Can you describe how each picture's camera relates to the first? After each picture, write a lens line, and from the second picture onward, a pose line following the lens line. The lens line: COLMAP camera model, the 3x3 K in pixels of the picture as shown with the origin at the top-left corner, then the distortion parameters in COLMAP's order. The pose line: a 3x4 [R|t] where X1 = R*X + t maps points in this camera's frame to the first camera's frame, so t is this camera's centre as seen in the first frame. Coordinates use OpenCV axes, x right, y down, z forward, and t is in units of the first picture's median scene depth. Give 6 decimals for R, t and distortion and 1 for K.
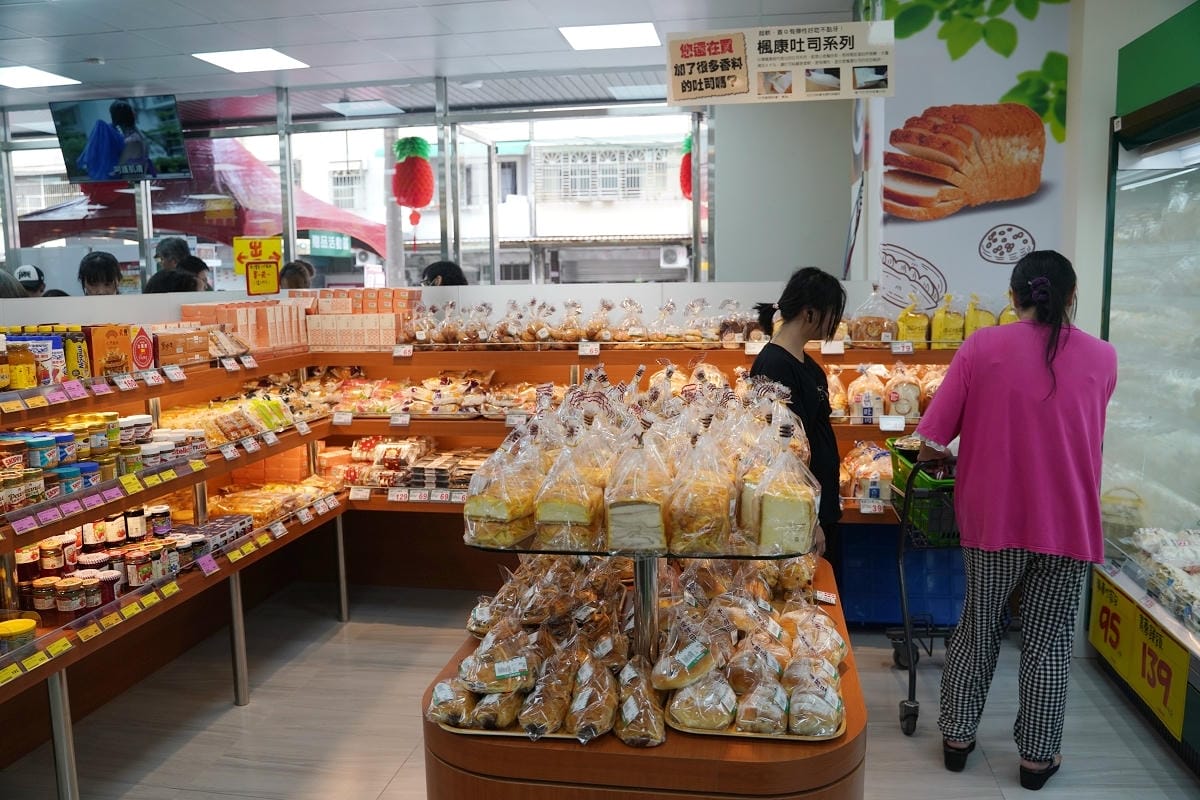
lens RADIAL K [[985.3, 0, 600.0], [0, 985.3, 400.0], [0, 0, 1]] dist [-0.136056, 0.003383]
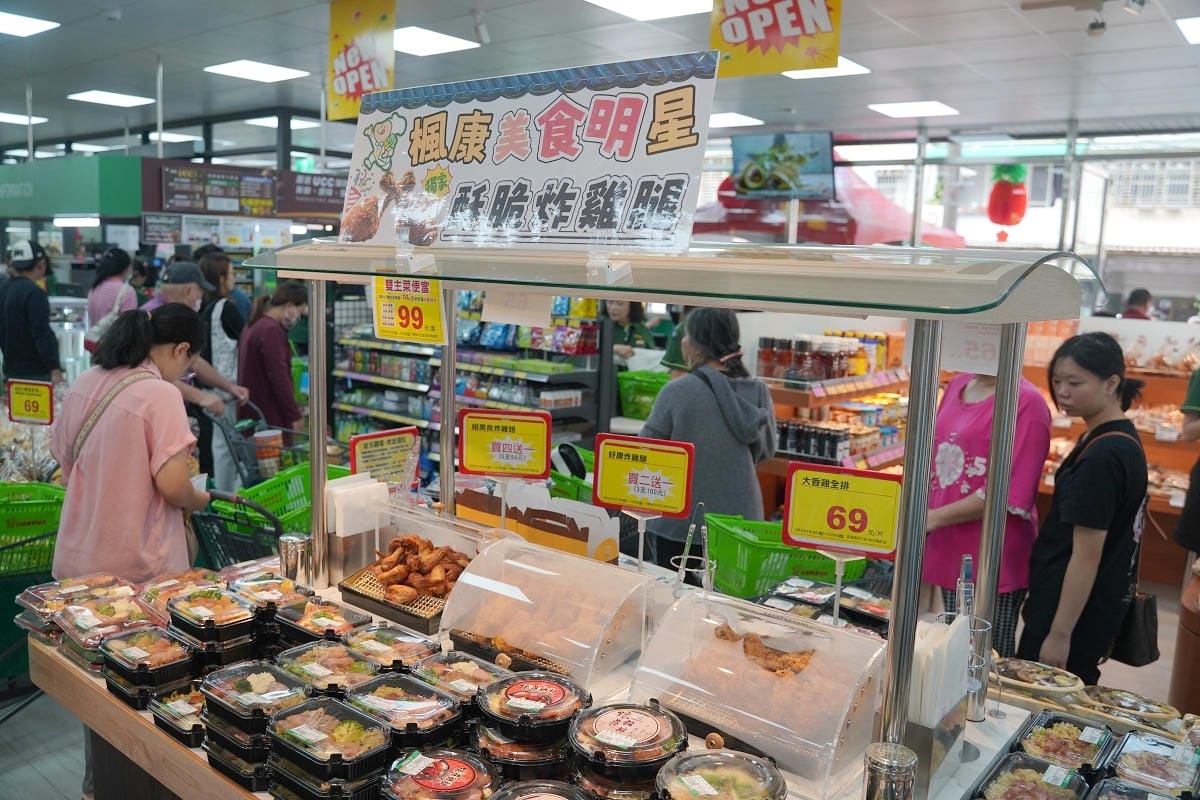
lens RADIAL K [[952.4, 0, 600.0], [0, 952.4, 400.0], [0, 0, 1]] dist [-0.010683, -0.000929]
pose [[0.872459, 0.119997, -0.473727, -0.087605], [-0.113771, 0.992623, 0.041905, 0.004631], [0.475260, 0.017336, 0.879674, -0.227593]]
